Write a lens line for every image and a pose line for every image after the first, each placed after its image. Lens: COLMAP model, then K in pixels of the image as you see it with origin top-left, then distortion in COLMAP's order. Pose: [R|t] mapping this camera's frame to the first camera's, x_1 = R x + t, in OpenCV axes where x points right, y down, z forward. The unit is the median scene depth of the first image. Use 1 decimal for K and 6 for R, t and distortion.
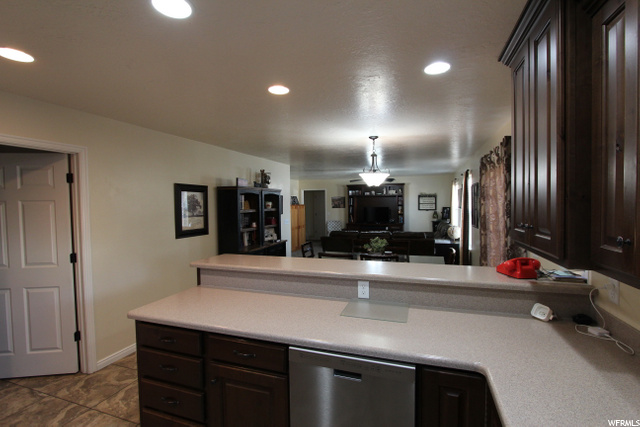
lens RADIAL K [[297.5, 0, 318.8], [0, 297.5, 215.7], [0, 0, 1]] dist [-0.014765, 0.004575]
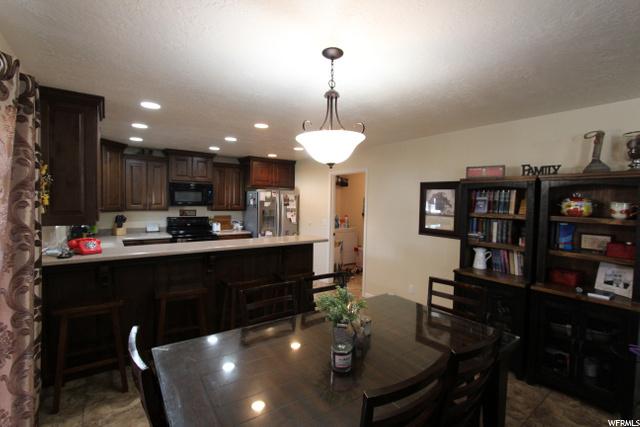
lens RADIAL K [[297.5, 0, 319.8], [0, 297.5, 211.9], [0, 0, 1]] dist [-0.014765, 0.004575]
pose [[-0.532875, 0.035729, -0.845440, 0.570459], [-0.049081, 0.996121, 0.073032, -0.059393], [0.844770, 0.080412, -0.529054, 1.178485]]
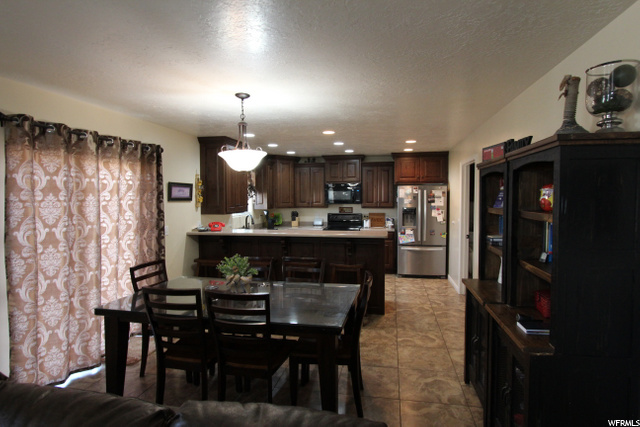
lens RADIAL K [[363.1, 0, 322.3], [0, 363.1, 214.5], [0, 0, 1]] dist [0.004960, 0.001063]
pose [[-0.987110, 0.024923, -0.158092, 0.247356], [0.010309, 0.995650, 0.092600, -0.072077], [0.159712, 0.089776, -0.983073, 1.626047]]
